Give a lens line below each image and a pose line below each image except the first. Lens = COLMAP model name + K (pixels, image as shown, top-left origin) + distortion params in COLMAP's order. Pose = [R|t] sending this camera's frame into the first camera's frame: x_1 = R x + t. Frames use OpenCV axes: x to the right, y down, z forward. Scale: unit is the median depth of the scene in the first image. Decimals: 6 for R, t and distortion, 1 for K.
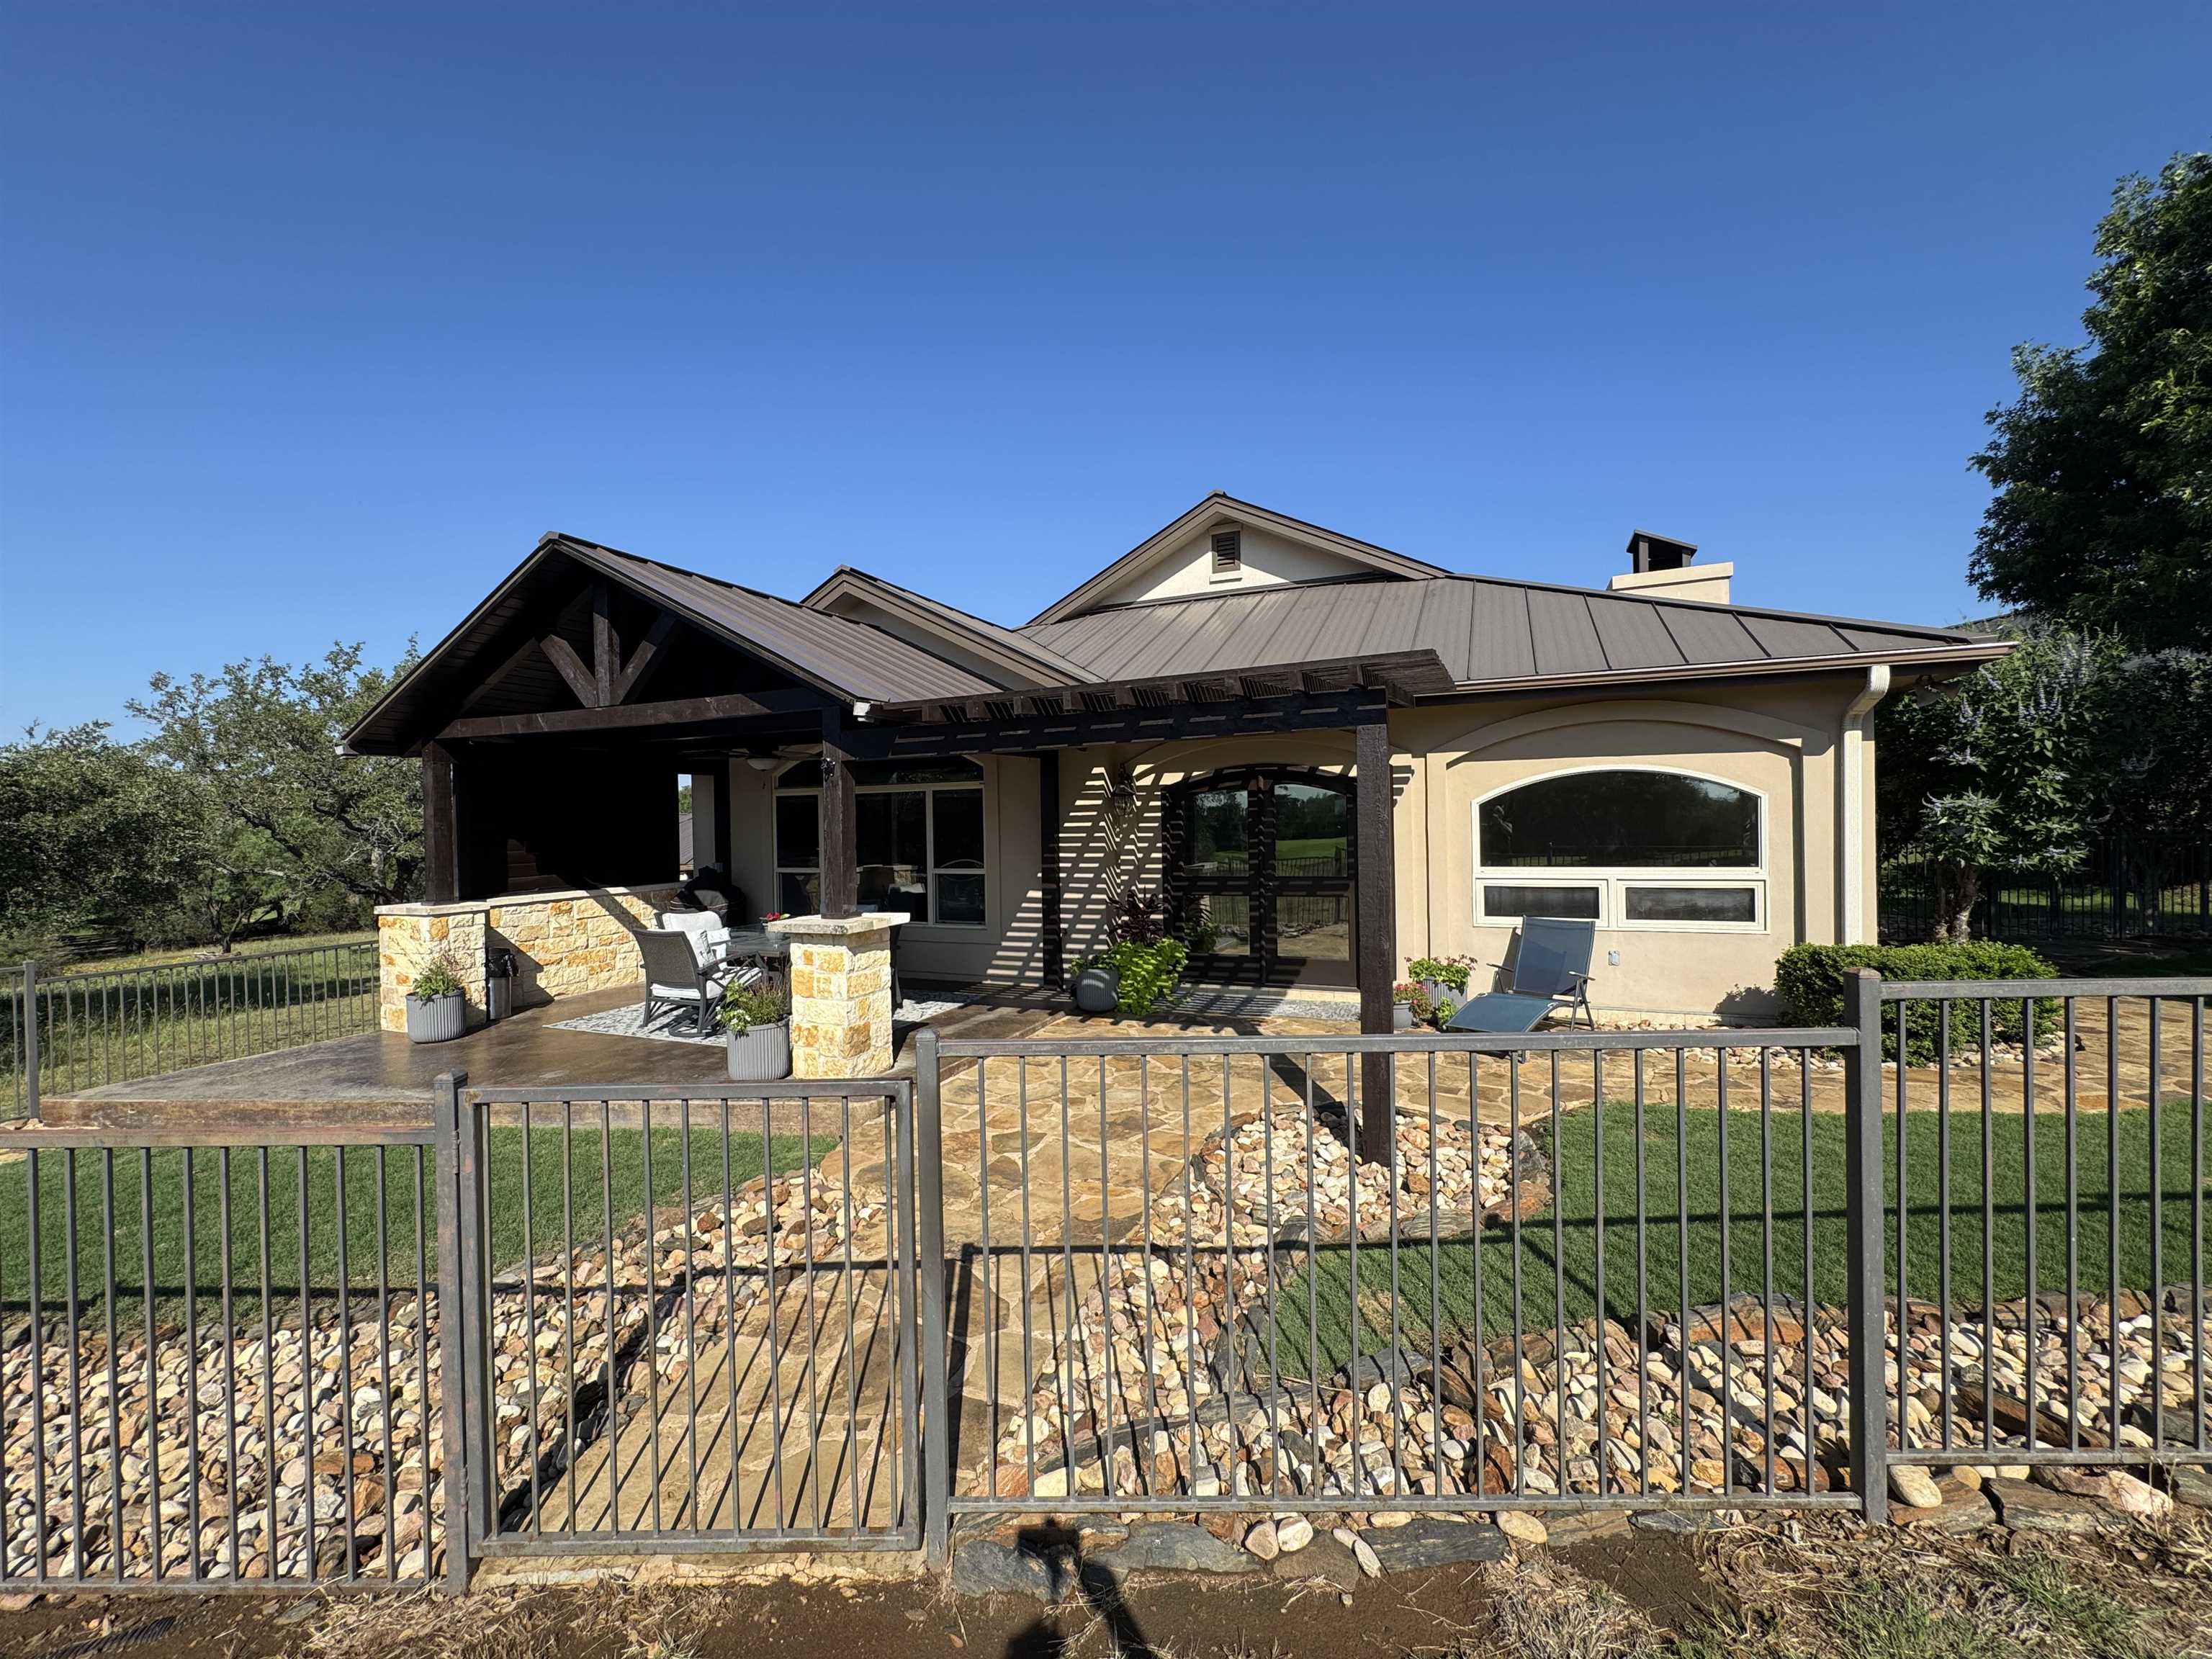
lens RADIAL K [[841.2, 0, 1106.0], [0, 841.2, 829.5], [0, 0, 1]] dist [-0.000746, -0.000027]
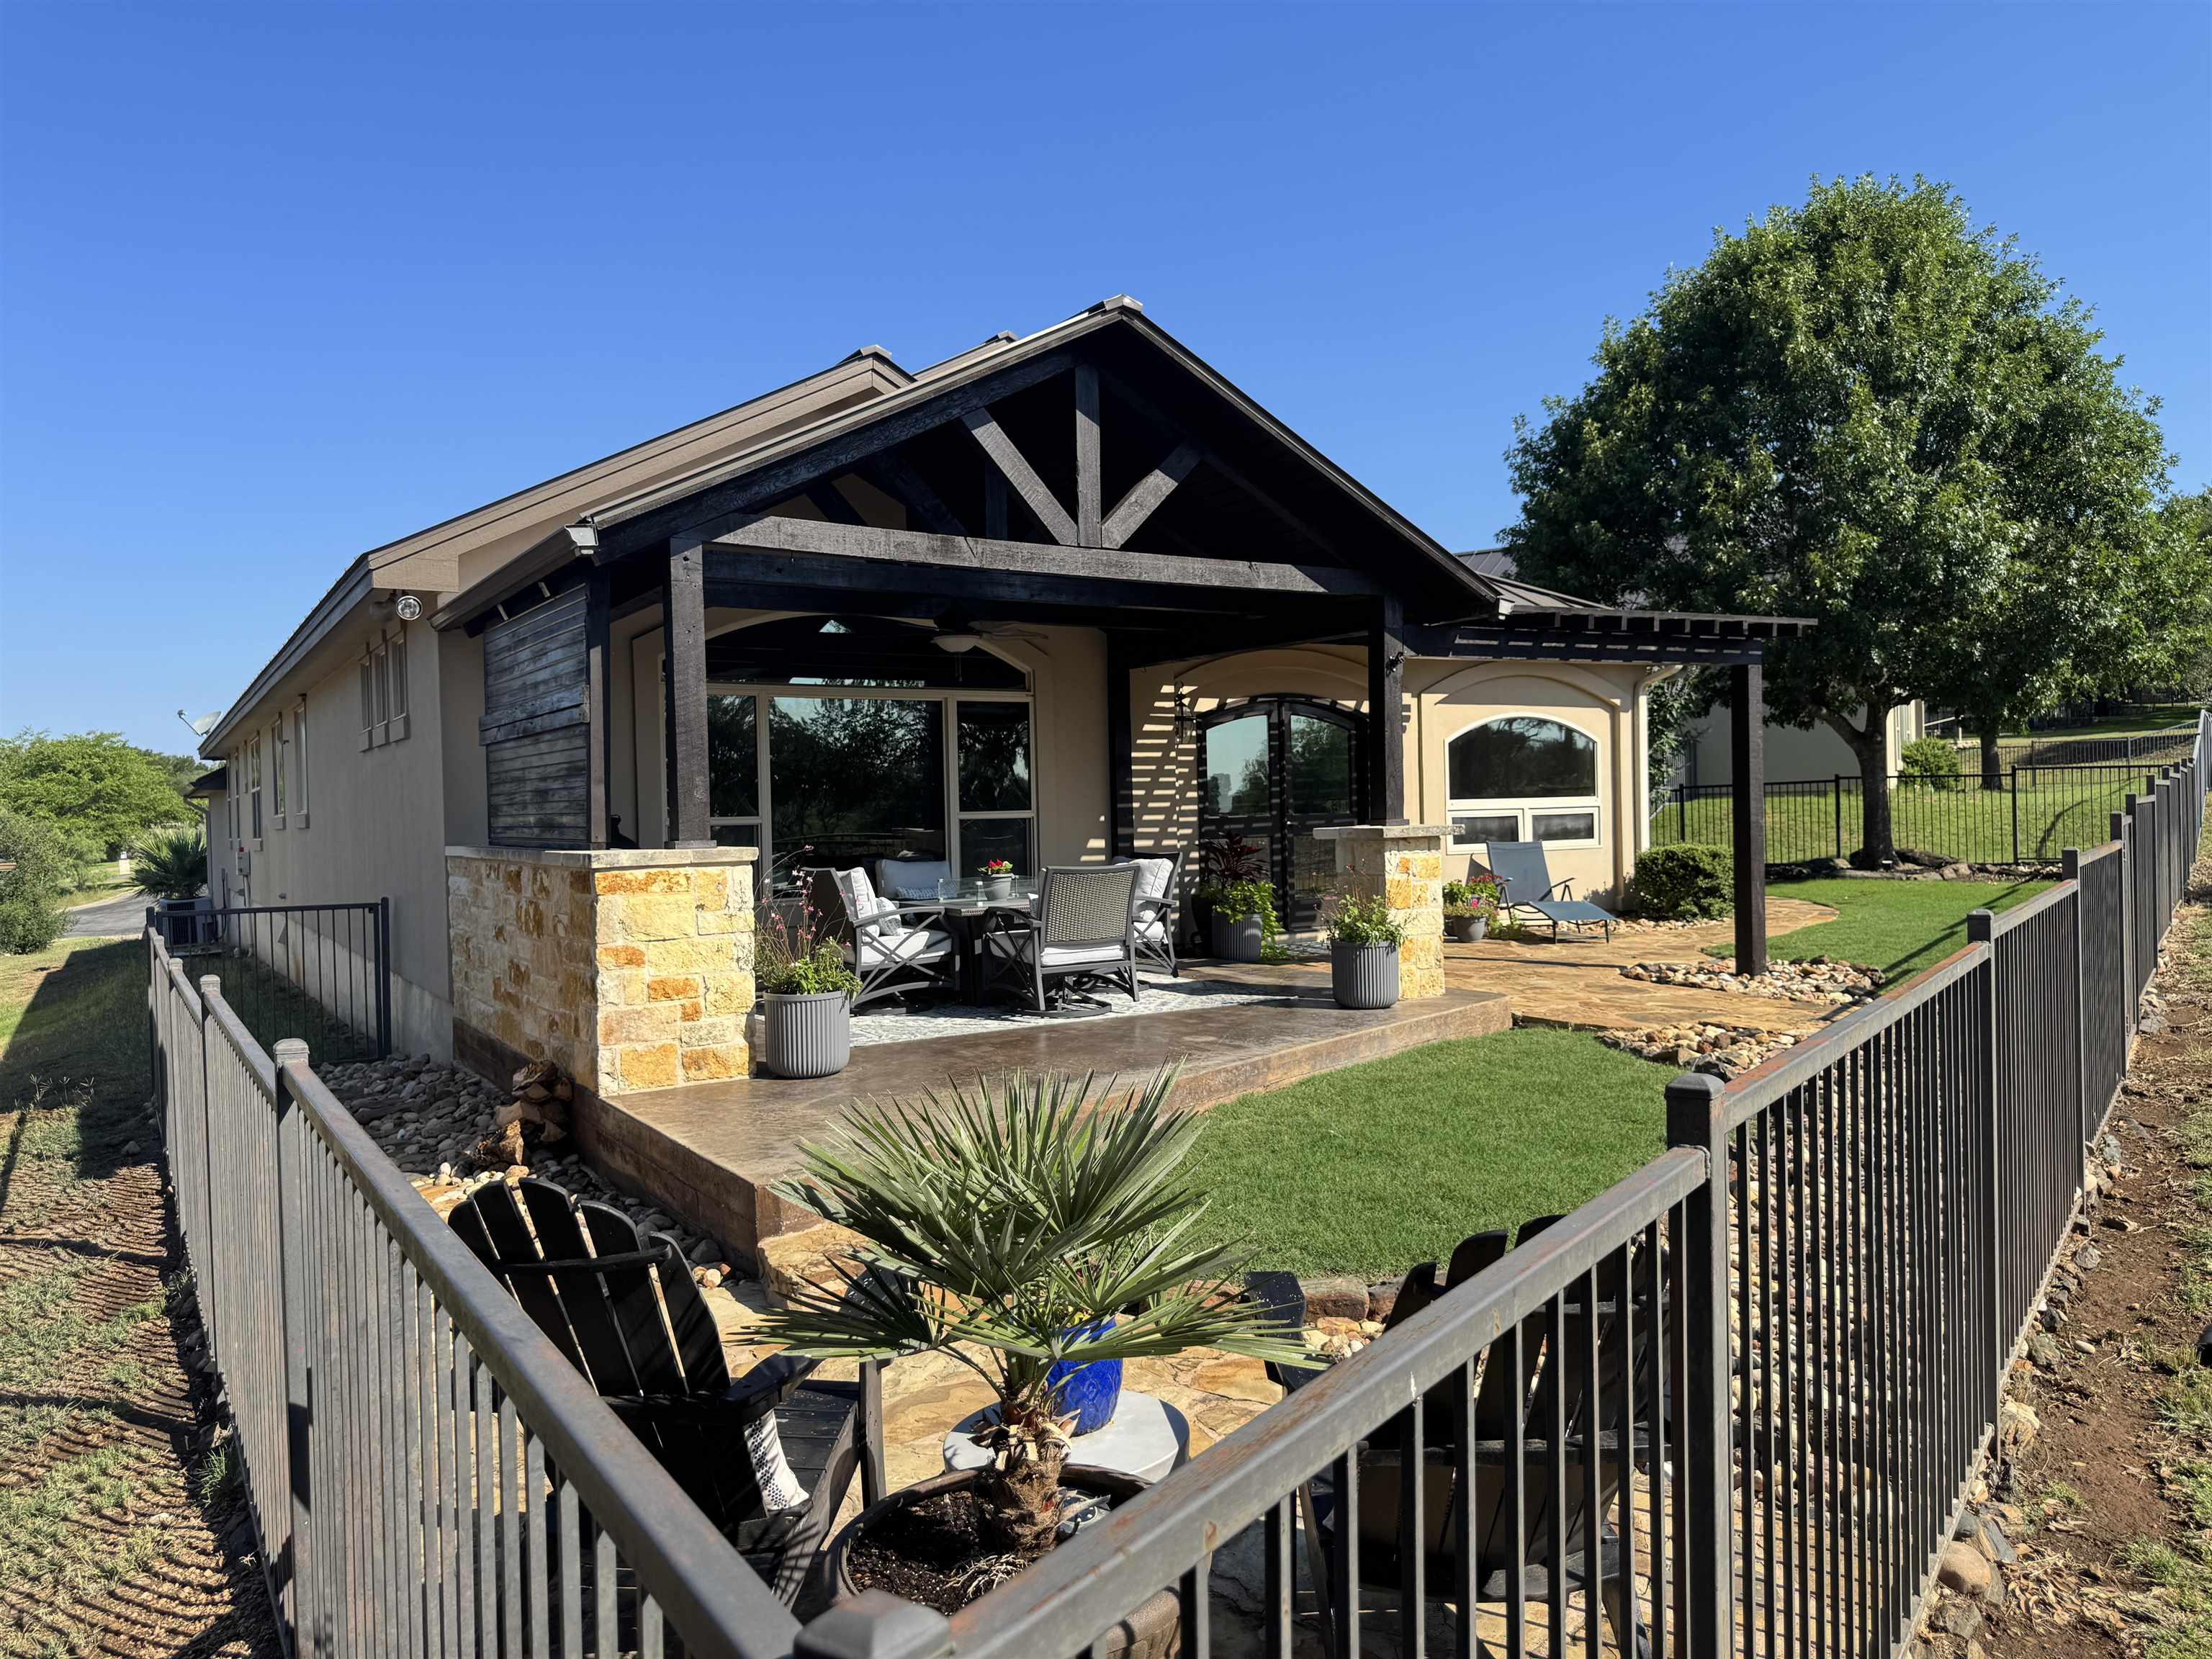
lens RADIAL K [[1539.7, 0, 1106.0], [0, 1539.7, 829.5], [0, 0, 1]] dist [0.046877, -0.001322]
pose [[0.583854, -0.003987, 0.811849, -1.468381], [0.023115, 0.999664, -0.011715, 0.096718], [-0.811530, 0.025606, 0.583750, 0.199066]]
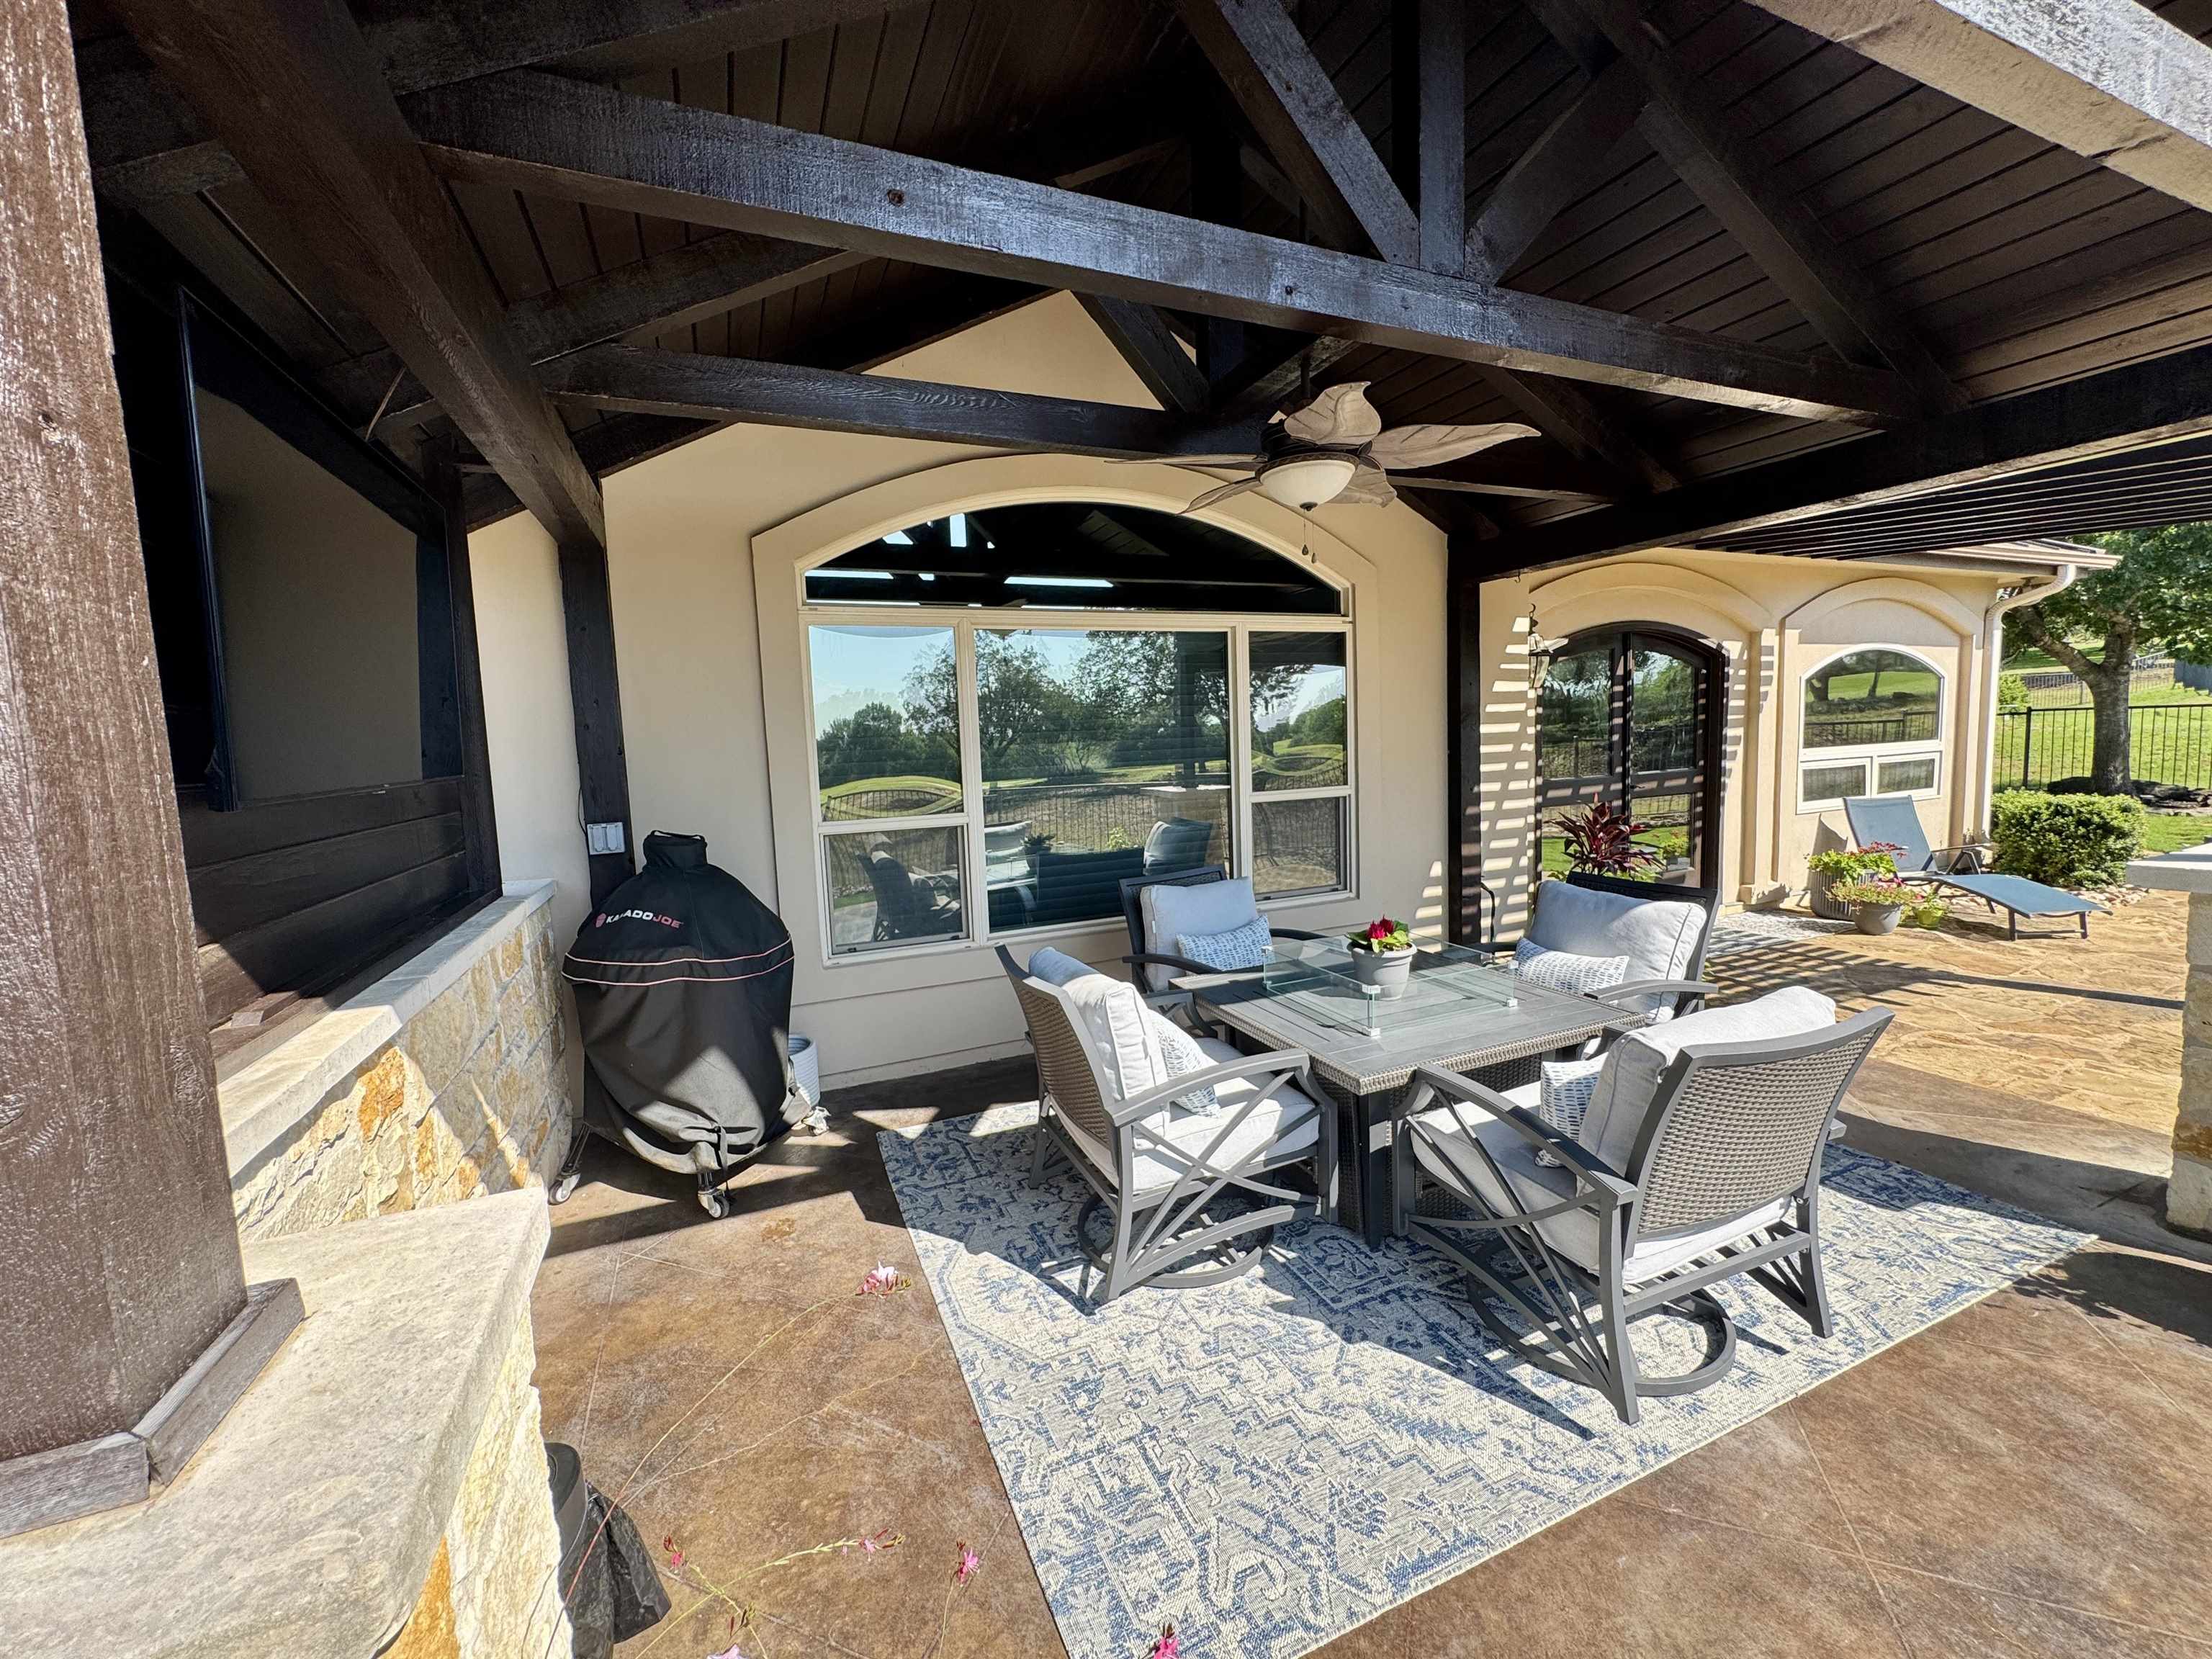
lens RADIAL K [[878.9, 0, 1106.0], [0, 878.9, 829.5], [0, 0, 1]] dist [0.000430, 0.000033]
pose [[0.700909, -0.079518, 0.708804, -0.790525], [0.036267, 0.996454, 0.075925, 0.031205], [-0.712328, -0.027510, 0.701307, 0.880580]]
